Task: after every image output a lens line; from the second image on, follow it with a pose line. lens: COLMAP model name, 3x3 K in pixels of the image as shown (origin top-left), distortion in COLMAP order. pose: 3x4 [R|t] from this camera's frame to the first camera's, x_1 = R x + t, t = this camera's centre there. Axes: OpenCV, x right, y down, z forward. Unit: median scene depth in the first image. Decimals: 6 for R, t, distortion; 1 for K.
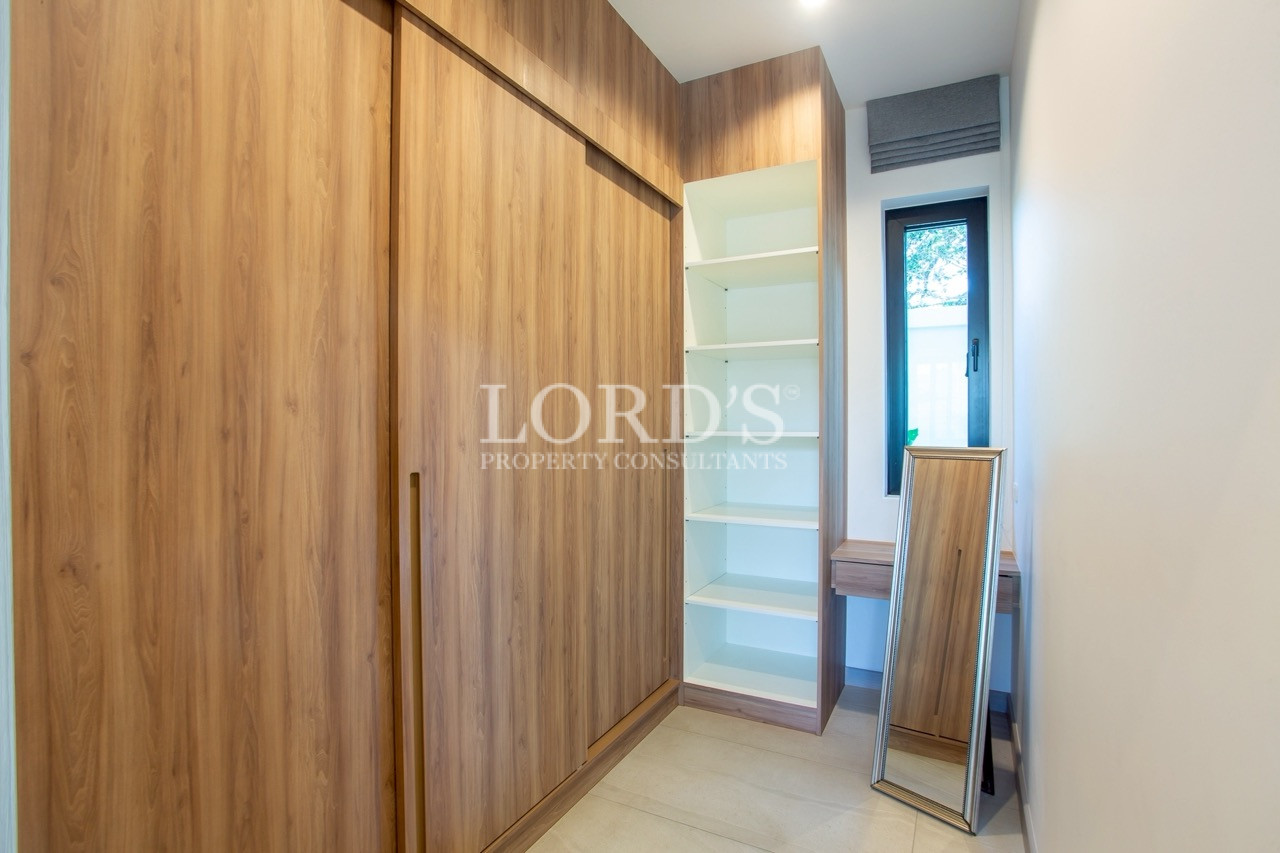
lens RADIAL K [[615.2, 0, 640.0], [0, 615.2, 426.5], [0, 0, 1]] dist [-0.042141, 0.012638]
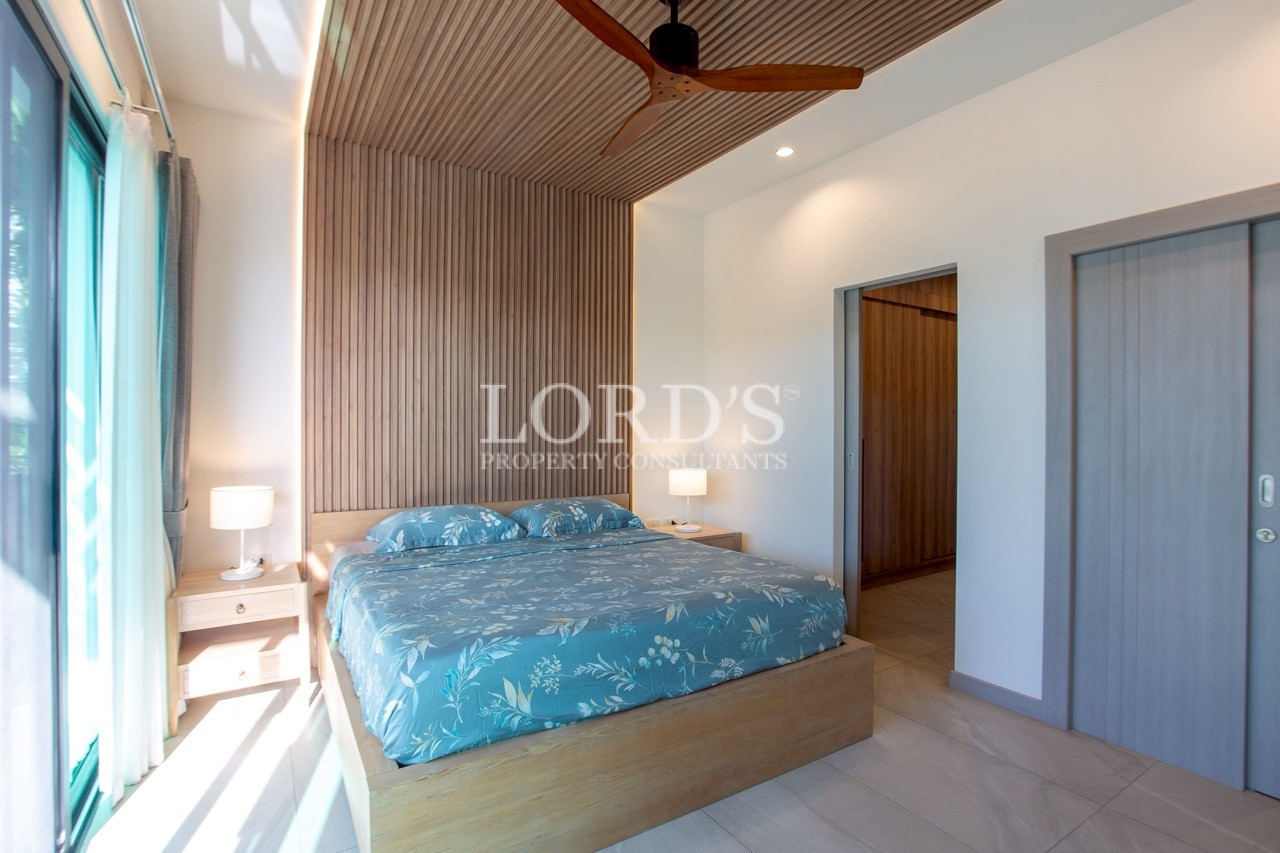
lens RADIAL K [[615.2, 0, 640.0], [0, 615.2, 426.5], [0, 0, 1]] dist [-0.042141, 0.012638]
pose [[0.865347, 0.004888, -0.501150, 0.165013], [-0.006605, 0.999977, -0.001652, 0.016588], [0.501130, 0.004740, 0.865359, -1.687405]]
